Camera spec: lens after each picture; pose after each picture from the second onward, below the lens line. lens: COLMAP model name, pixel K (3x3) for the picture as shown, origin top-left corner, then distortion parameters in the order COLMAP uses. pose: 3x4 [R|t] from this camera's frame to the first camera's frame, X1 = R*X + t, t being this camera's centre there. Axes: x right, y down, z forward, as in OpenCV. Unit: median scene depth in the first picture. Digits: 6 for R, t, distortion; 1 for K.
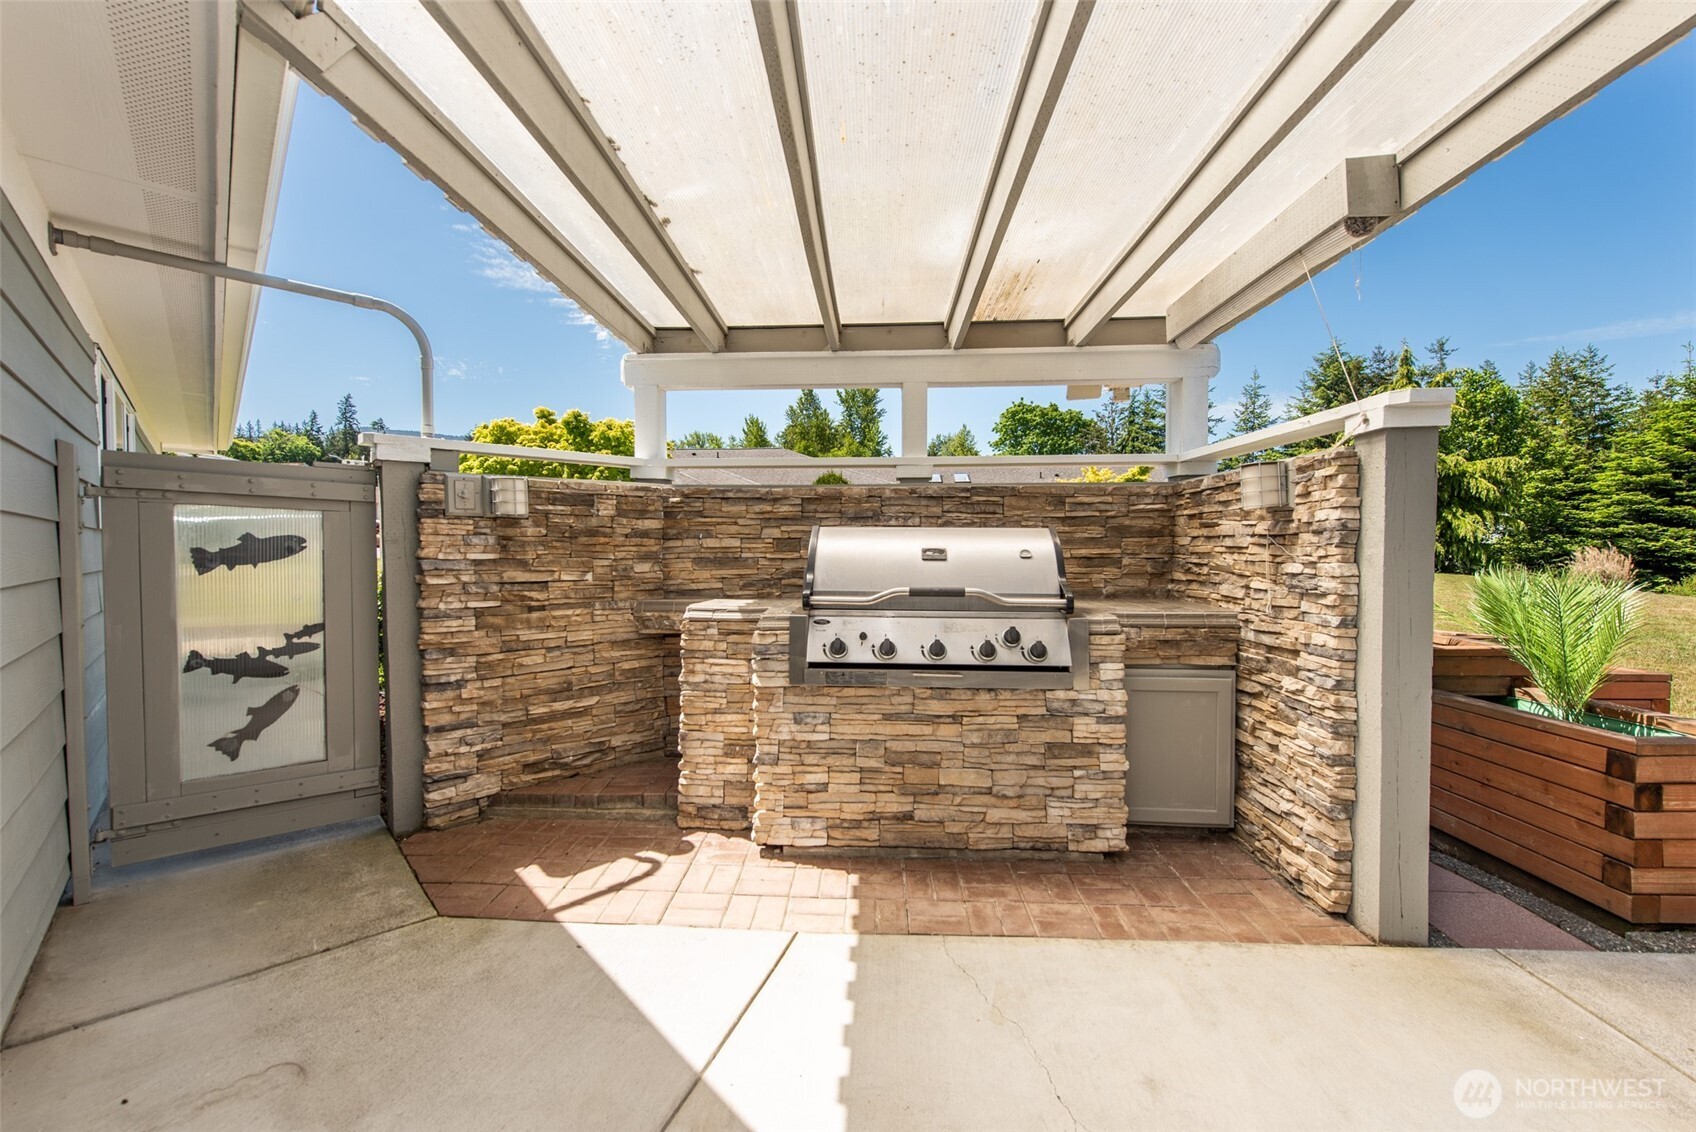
lens RADIAL K [[688.7, 0, 843.2], [0, 688.7, 571.3], [0, 0, 1]] dist [0.002830, 0.000030]
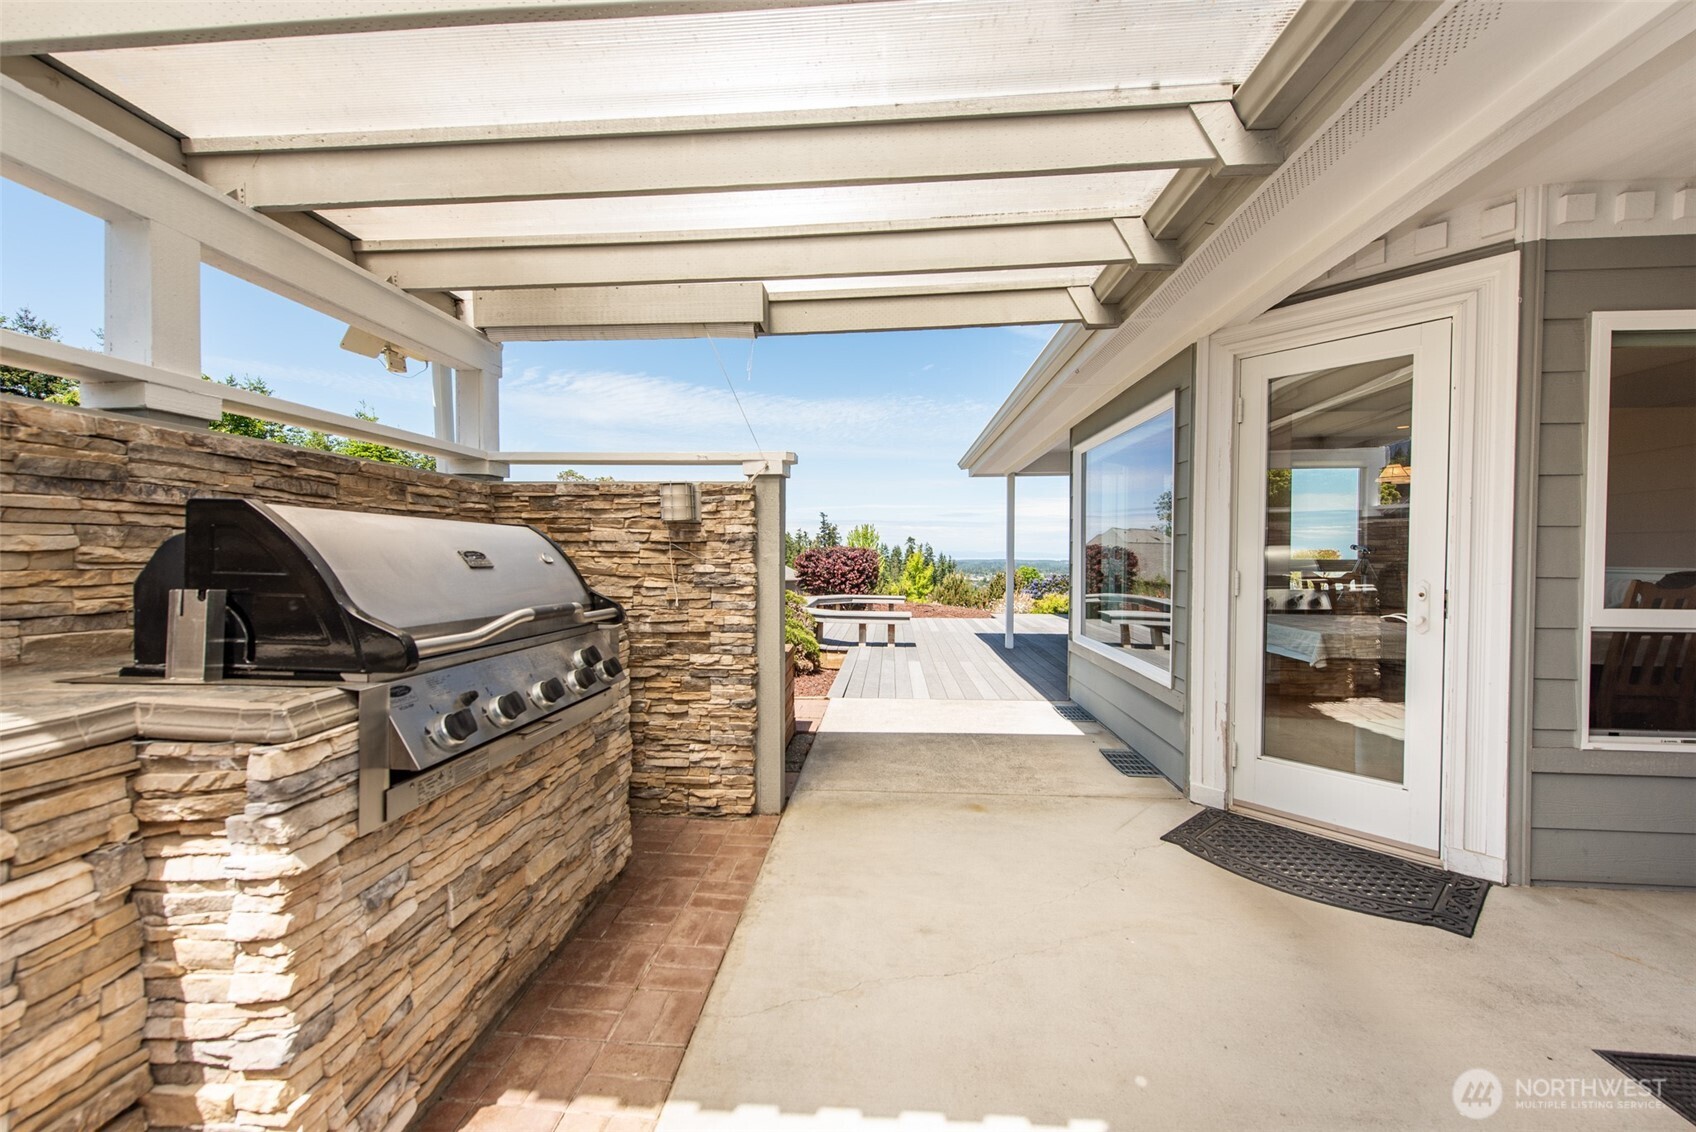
lens RADIAL K [[658.3, 0, 848.0], [0, 658.3, 566.0], [0, 0, 1]] dist [0.000684, -0.000322]
pose [[0.010603, -0.015383, 0.999825, -0.563154], [0.029838, 0.999441, 0.015061, -0.019360], [-0.999498, 0.029674, 0.011056, 0.704917]]
